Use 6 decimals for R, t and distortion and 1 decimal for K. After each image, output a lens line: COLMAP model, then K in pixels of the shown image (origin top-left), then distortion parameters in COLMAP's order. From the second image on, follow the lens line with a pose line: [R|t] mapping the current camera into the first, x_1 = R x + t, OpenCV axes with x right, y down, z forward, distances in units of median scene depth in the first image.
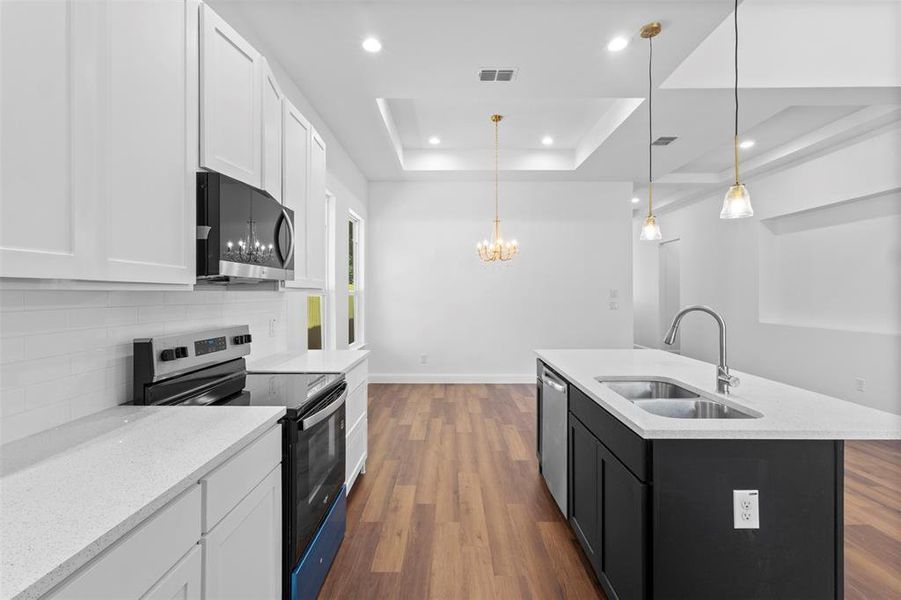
lens RADIAL K [[417.2, 0, 447.8], [0, 417.2, 292.9], [0, 0, 1]] dist [-0.000133, 0.001453]
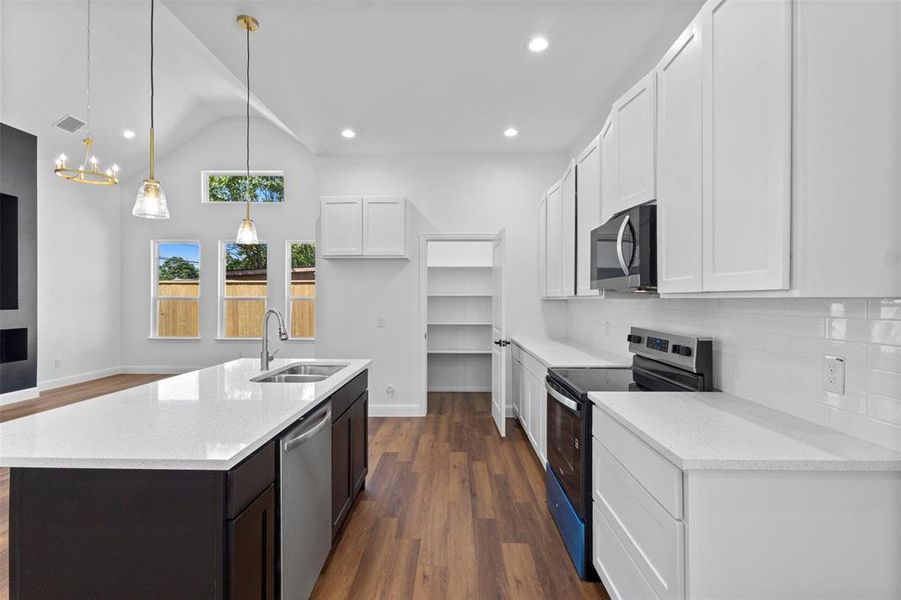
lens RADIAL K [[417.2, 0, 450.7], [0, 417.2, 299.3], [0, 0, 1]] dist [-0.000133, 0.001453]
pose [[-0.999983, -0.000845, 0.005778, 0.014983], [-0.000867, 0.999992, -0.003814, 0.001387], [-0.005775, -0.003818, -0.999976, 1.615226]]
